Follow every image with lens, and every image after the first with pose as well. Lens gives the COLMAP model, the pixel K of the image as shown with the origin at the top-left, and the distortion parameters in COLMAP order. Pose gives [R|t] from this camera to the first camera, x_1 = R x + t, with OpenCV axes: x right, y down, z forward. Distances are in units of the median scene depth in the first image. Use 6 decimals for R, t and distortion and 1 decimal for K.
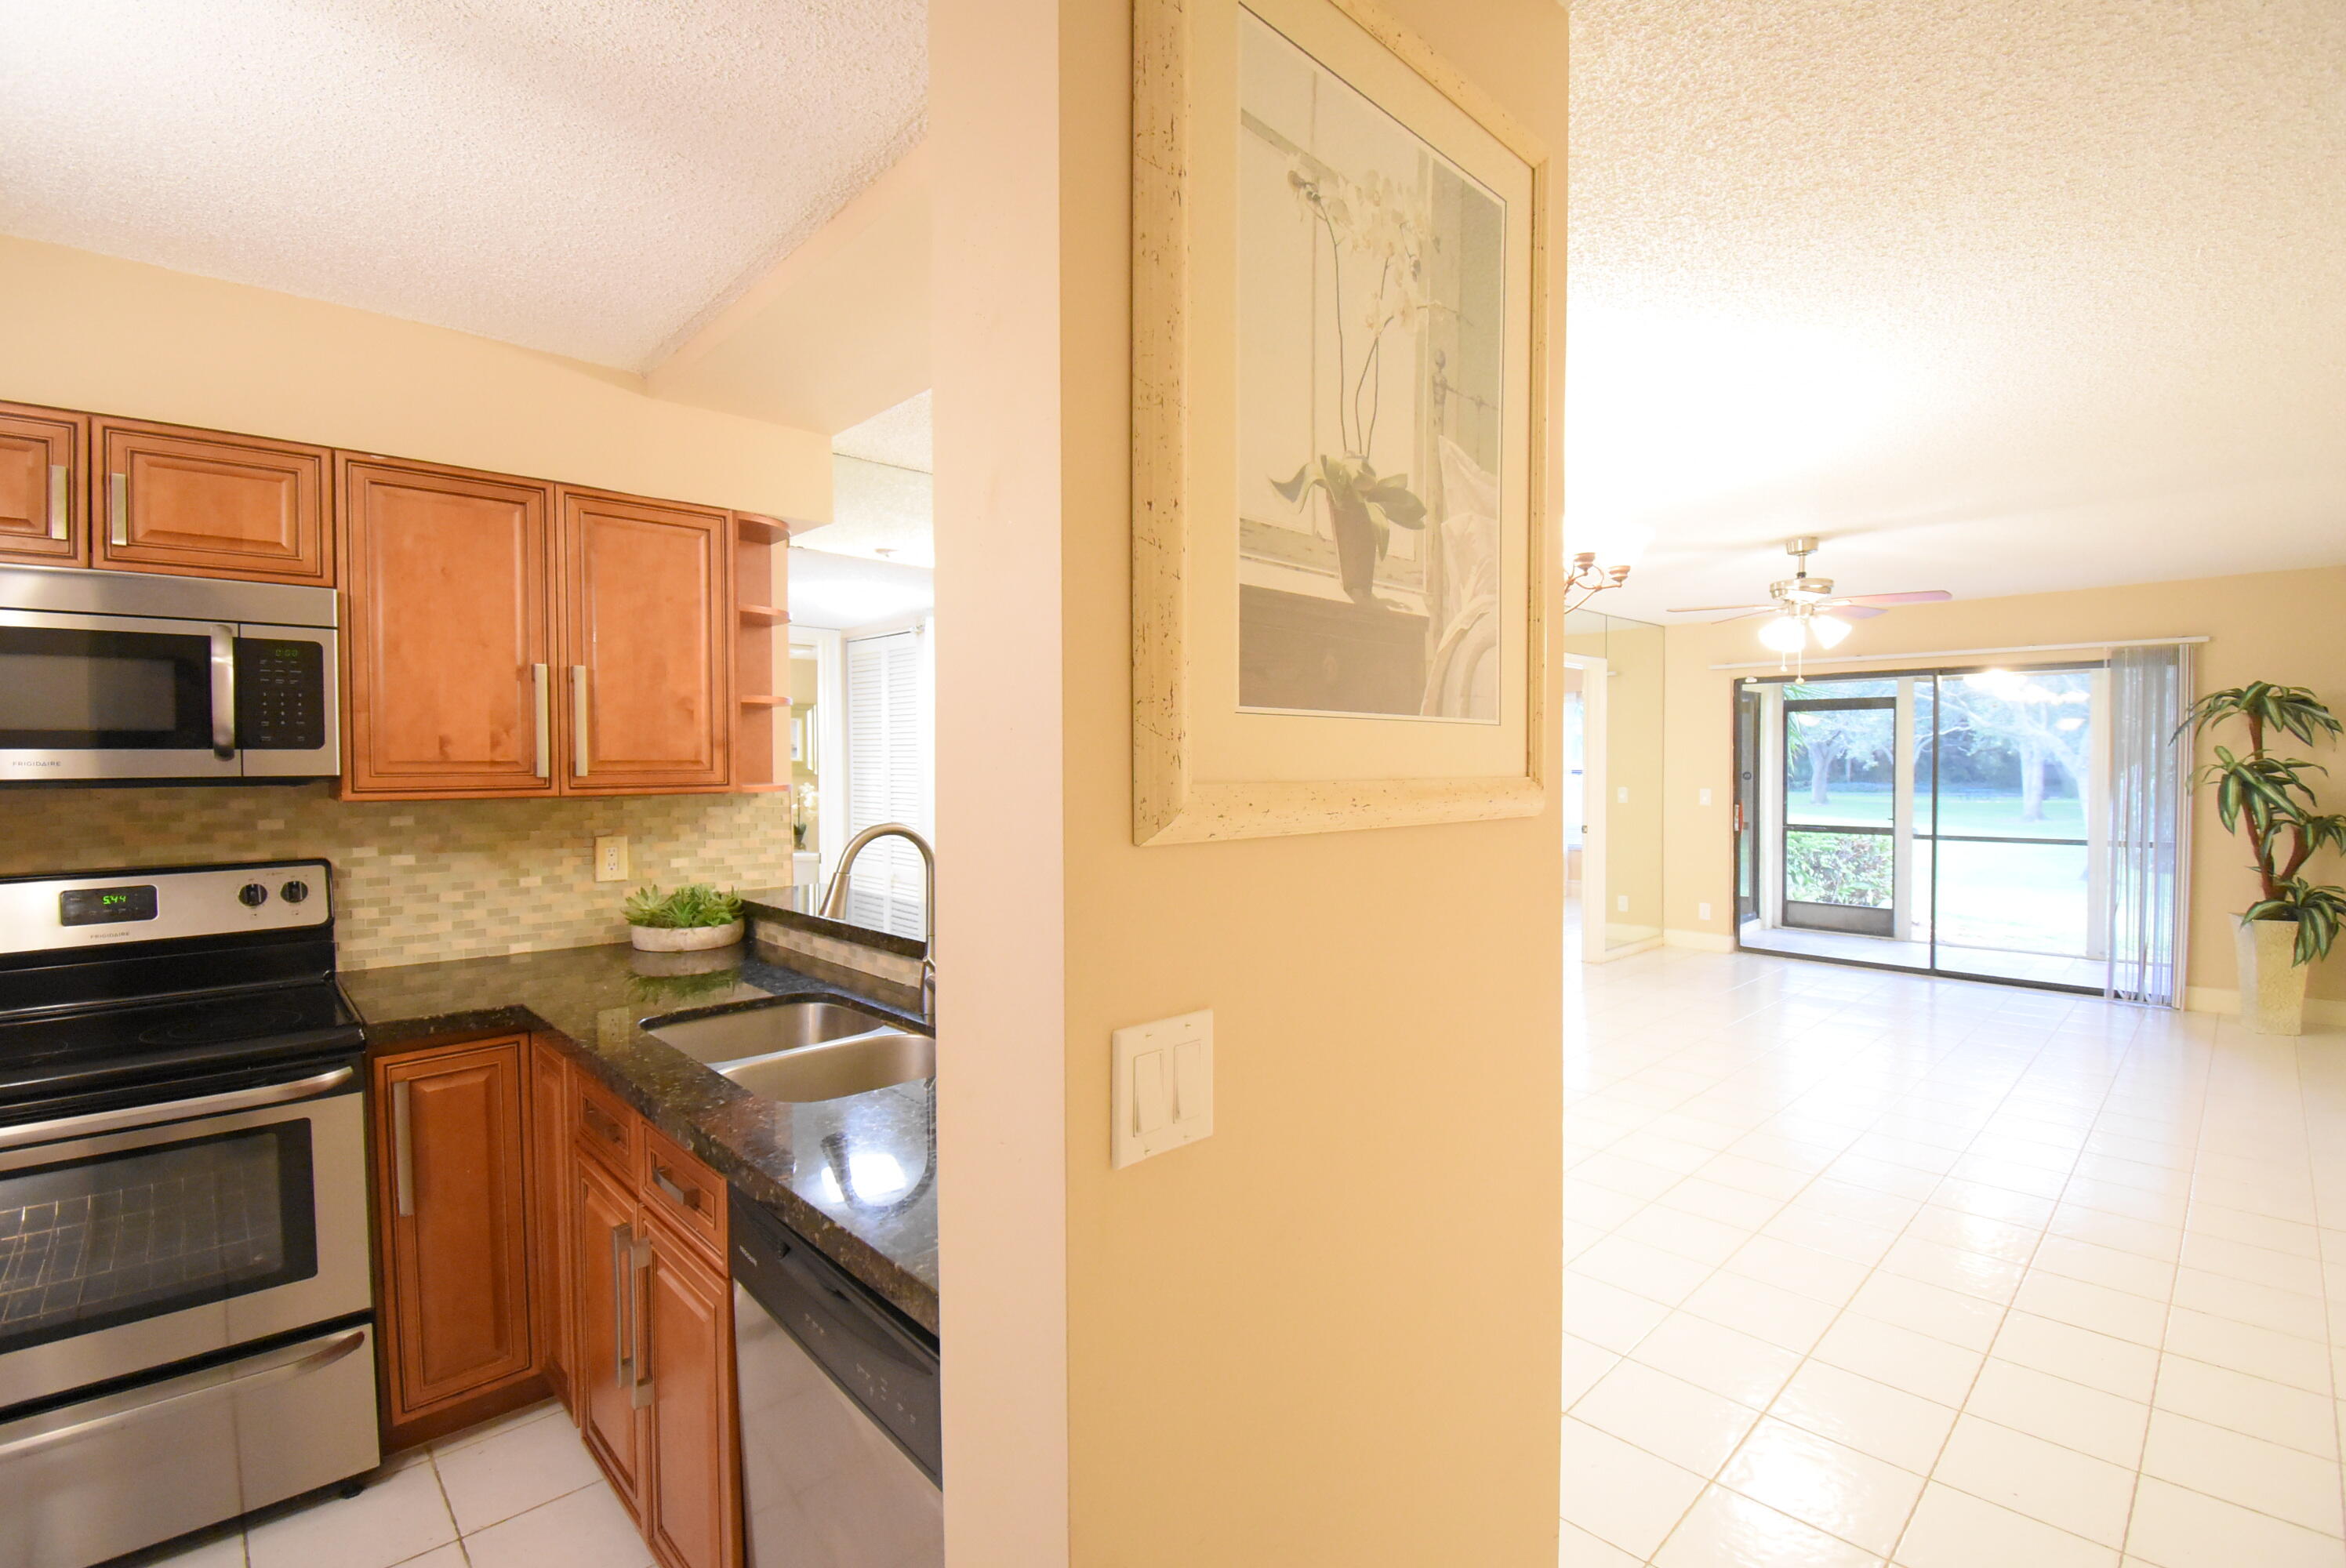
lens RADIAL K [[1039.4, 0, 1181.1], [0, 1039.4, 779.2], [0, 0, 1]] dist [-0.005965, -0.011597]
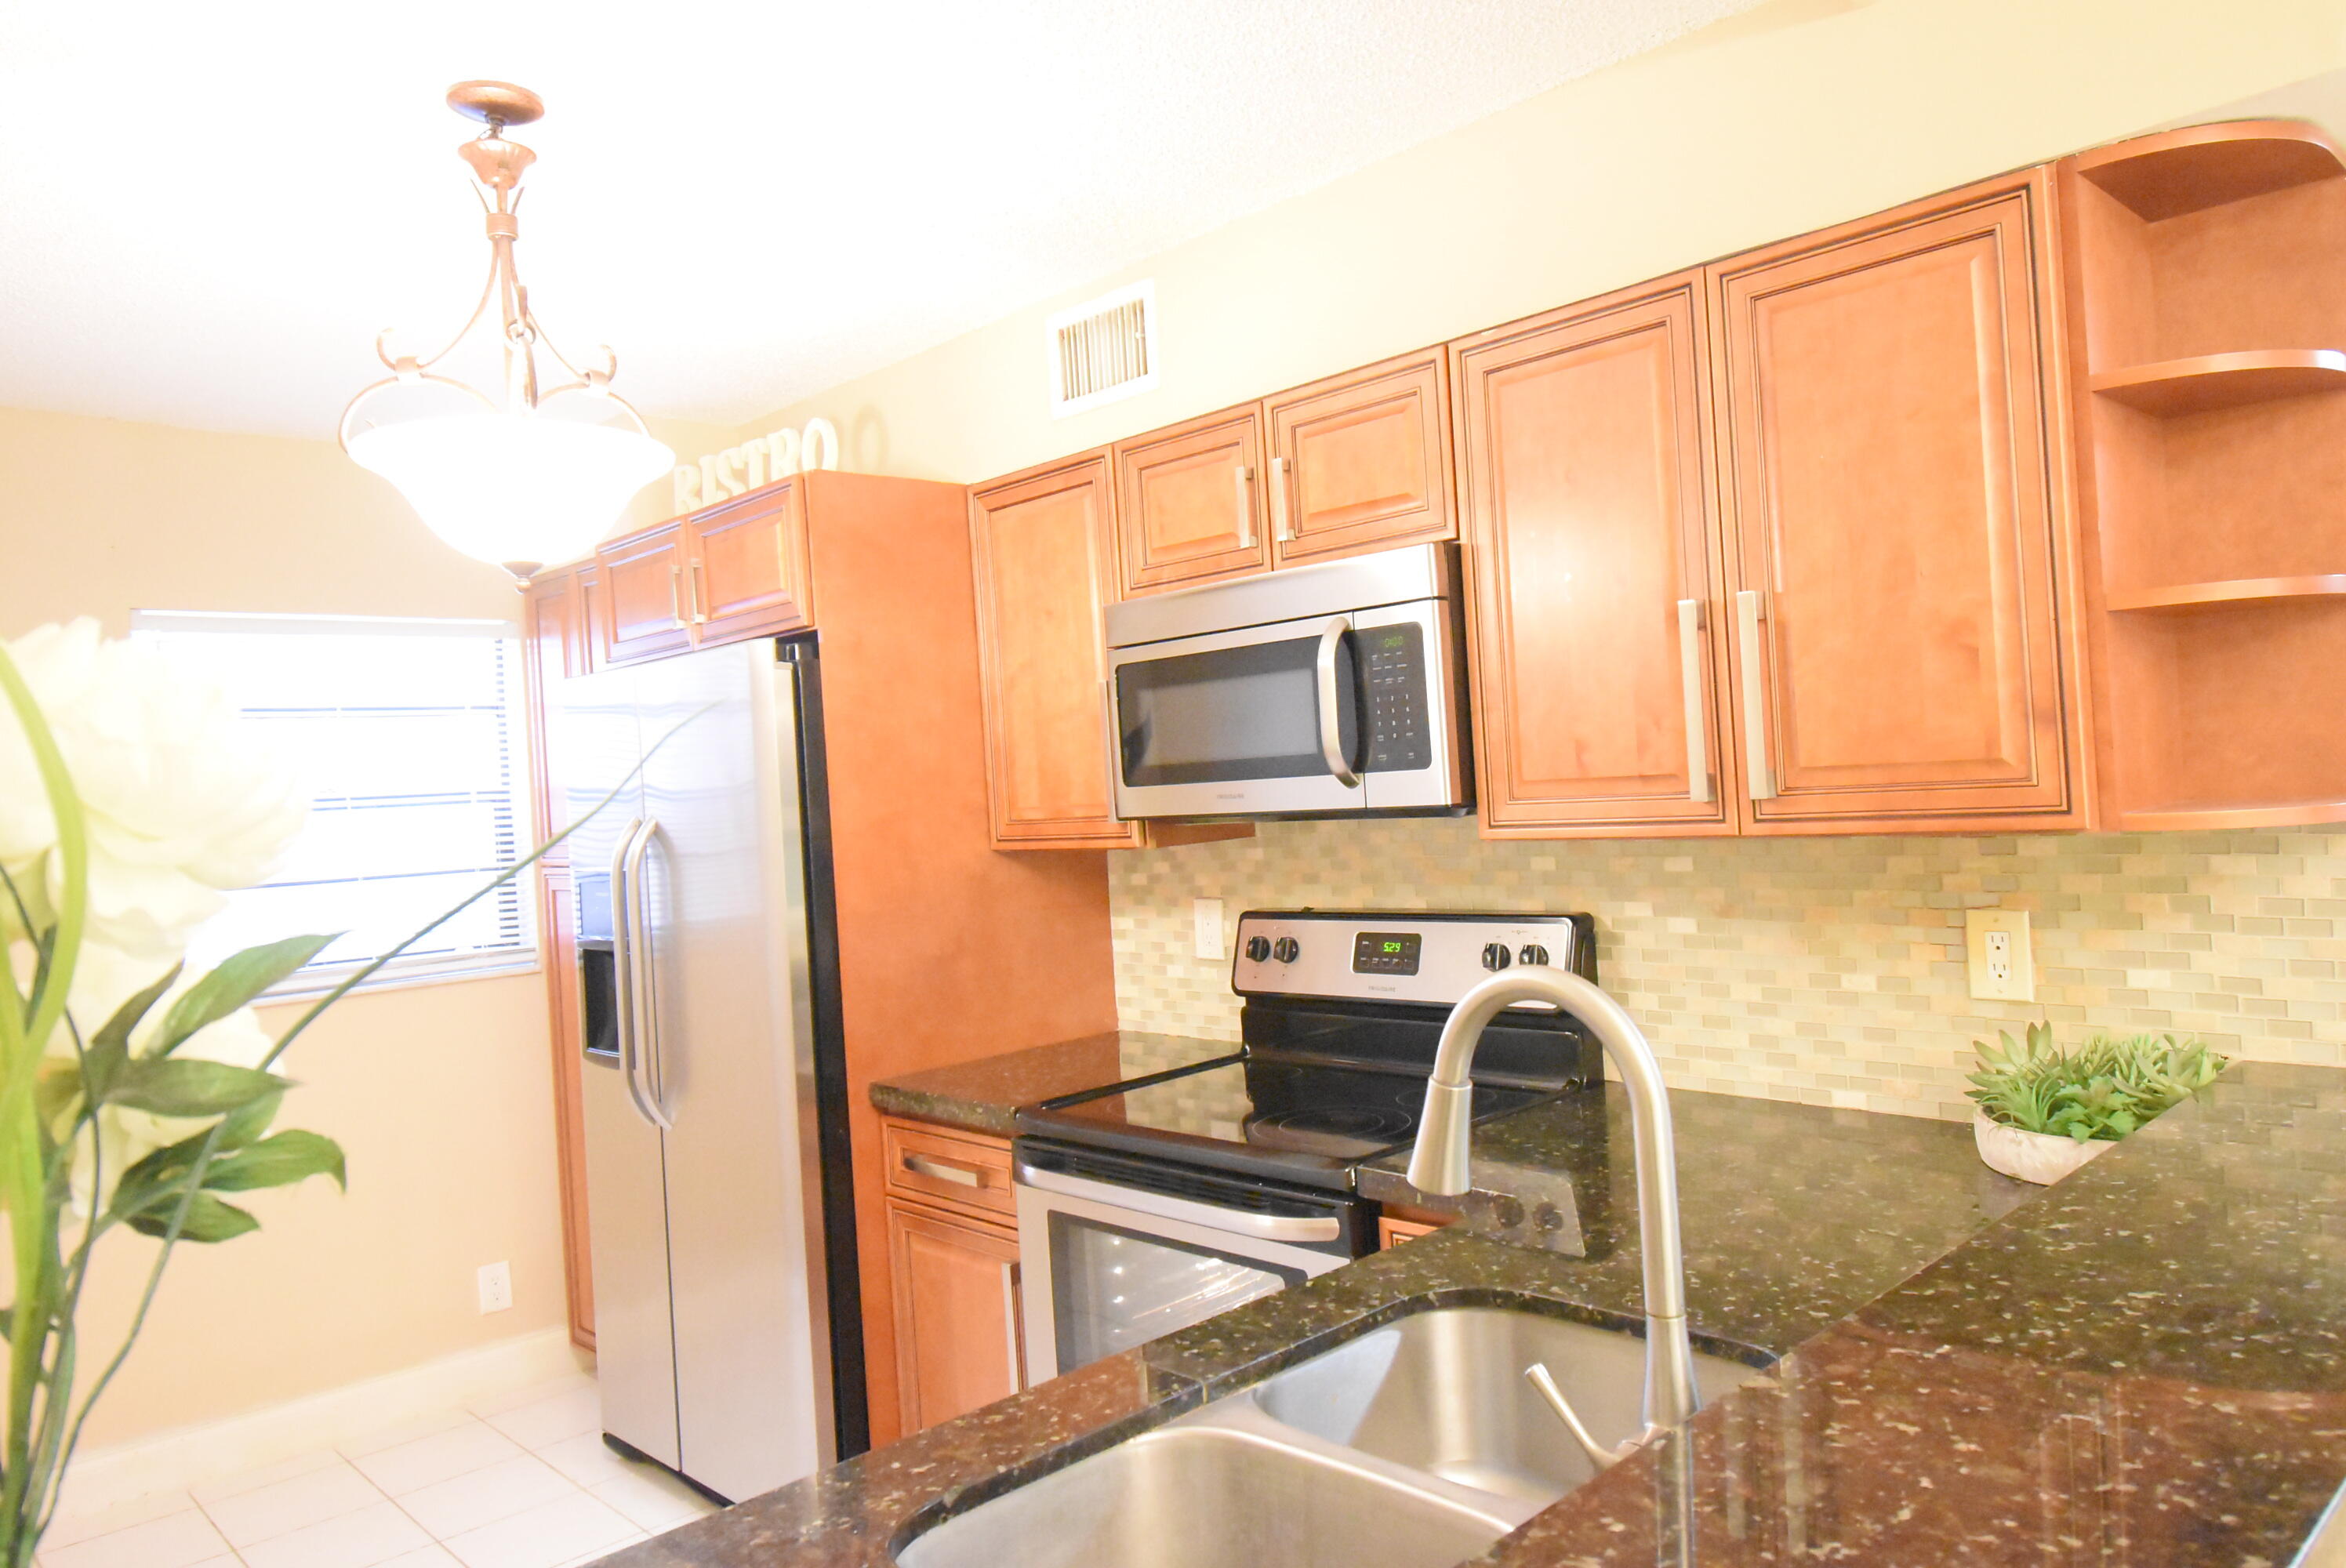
lens RADIAL K [[1585.2, 0, 1188.5], [0, 1585.2, 770.1], [0, 0, 1]] dist [-0.027325, 0.011160]
pose [[-0.013477, -0.003767, -0.999902, 0.216598], [0.038302, 0.999257, -0.004280, -0.023933], [0.999175, -0.038356, -0.013323, 0.670829]]
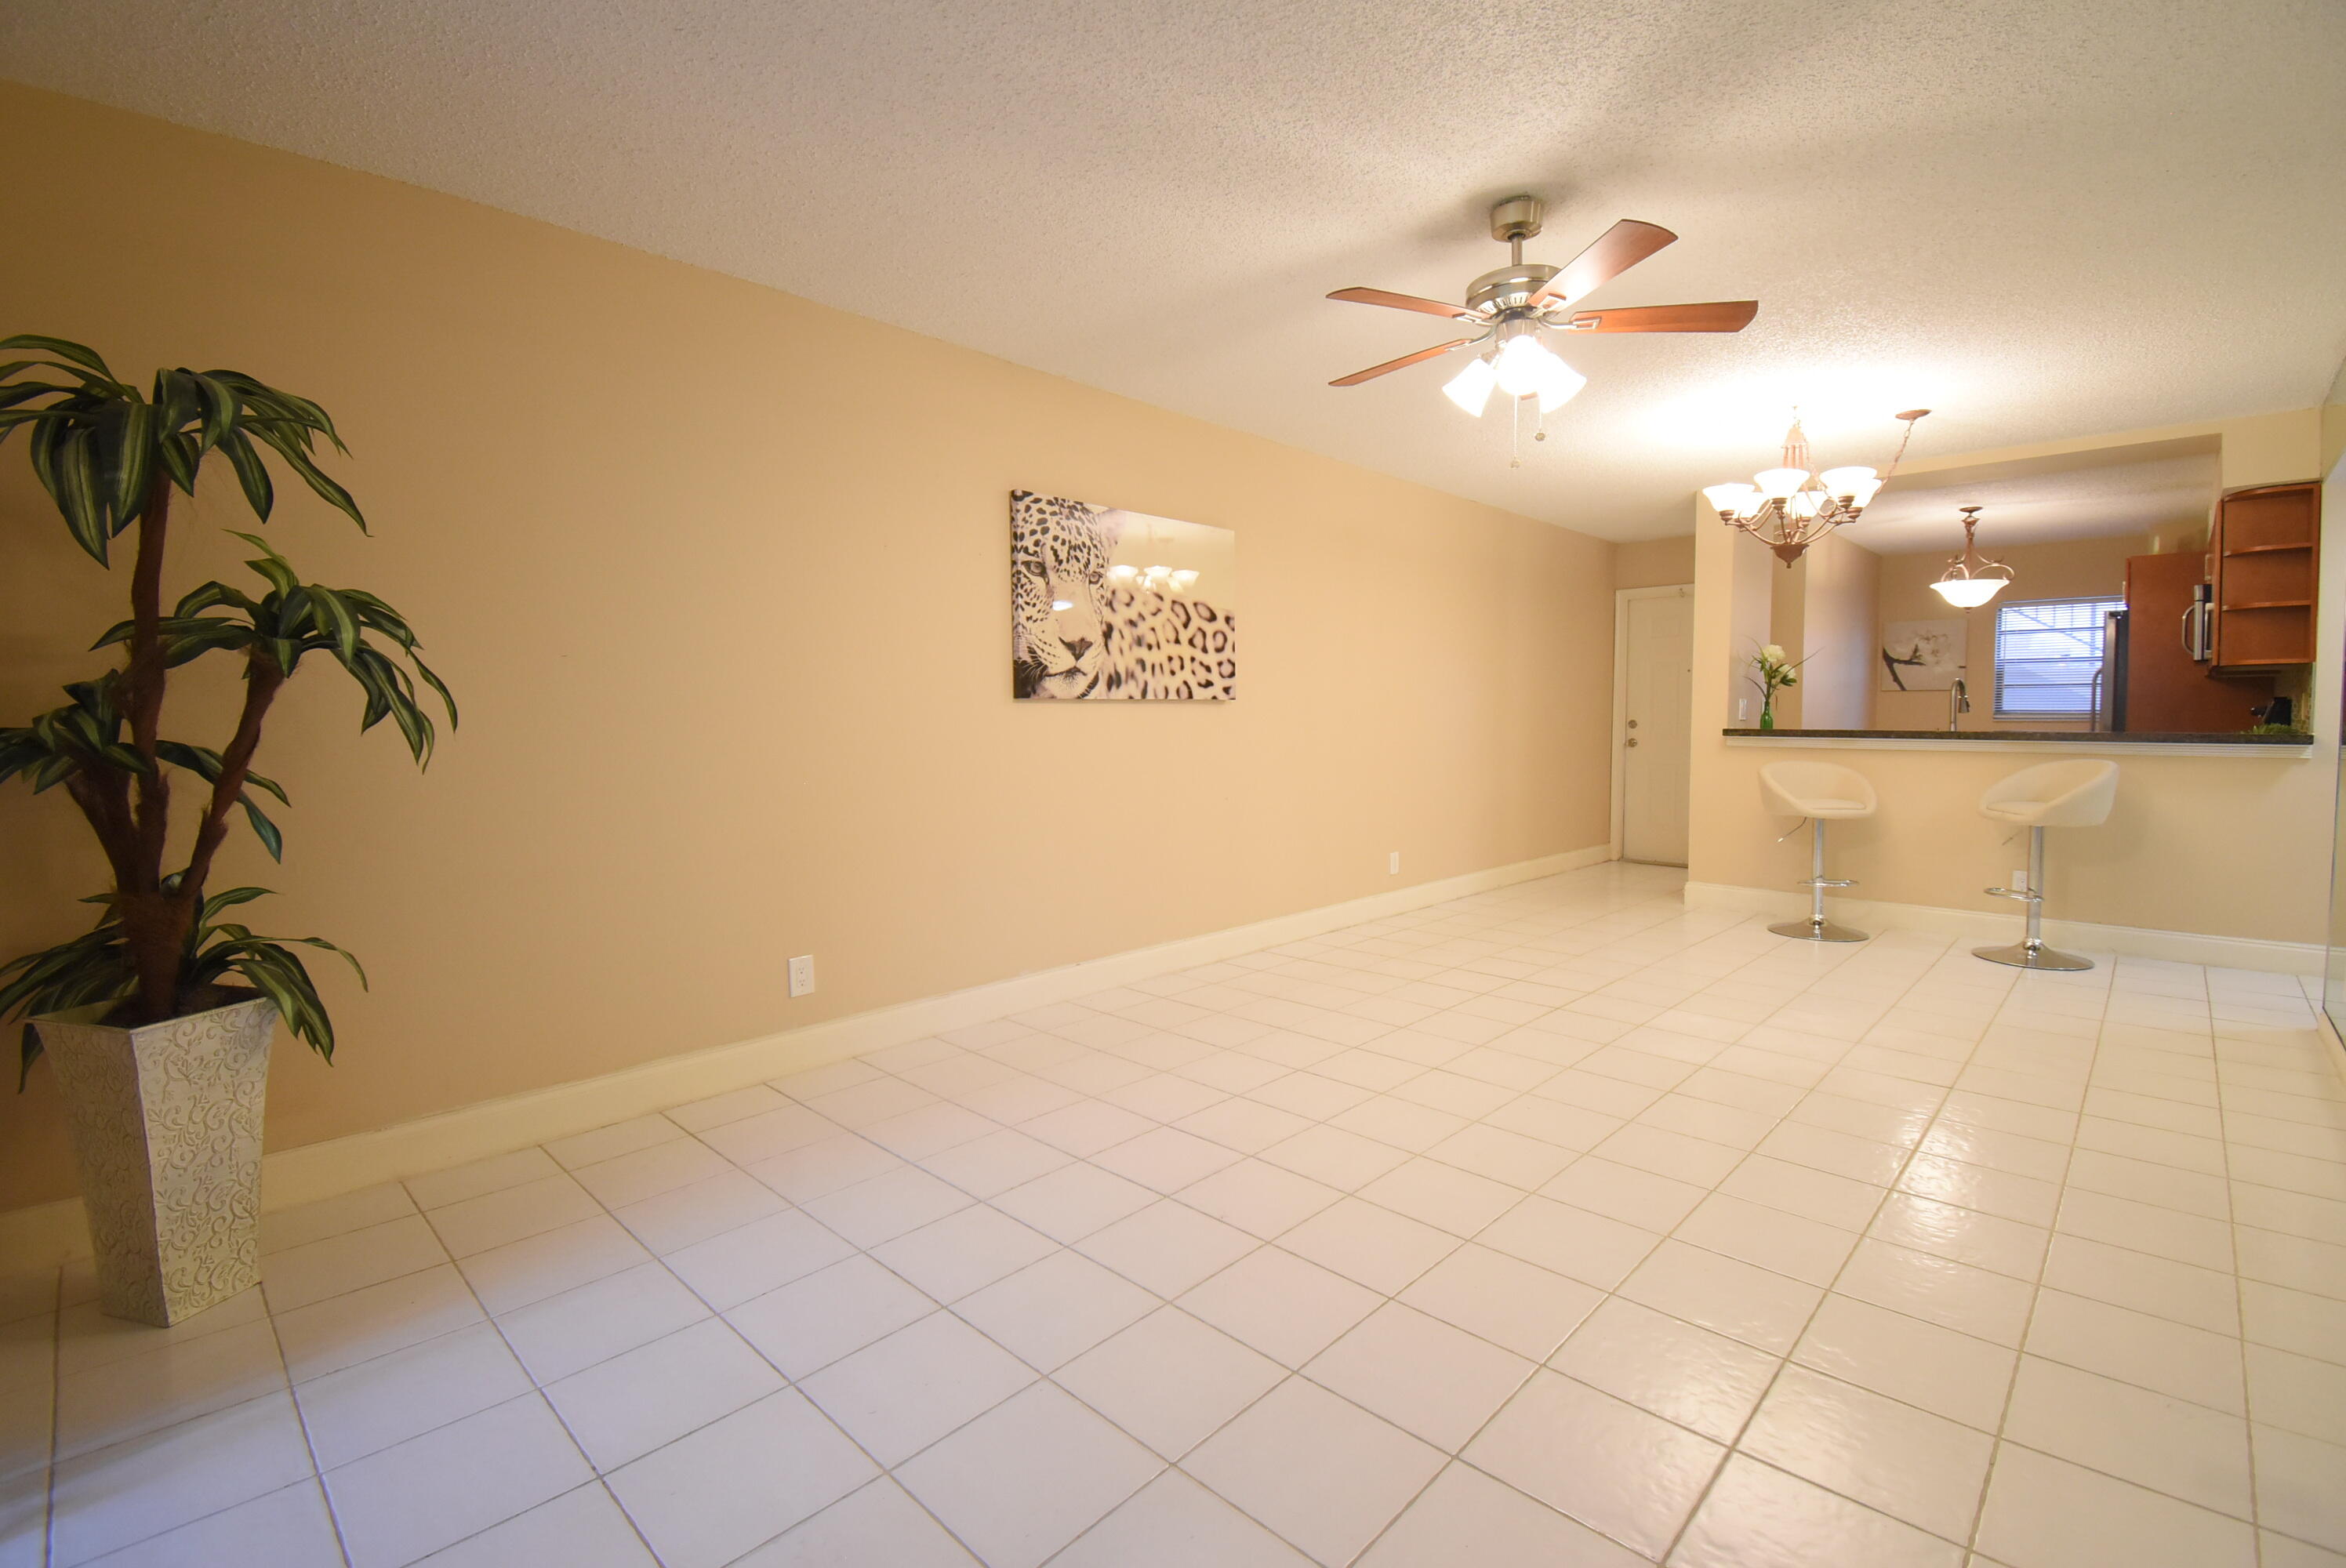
lens RADIAL K [[1039.4, 0, 1193.5], [0, 1039.4, 761.9], [0, 0, 1]] dist [-0.005965, -0.011597]
pose [[-0.999393, 0.008798, -0.033698, 1.340488], [0.006579, 0.997838, 0.065395, 0.050088], [0.034200, 0.065134, -0.997290, 2.698912]]
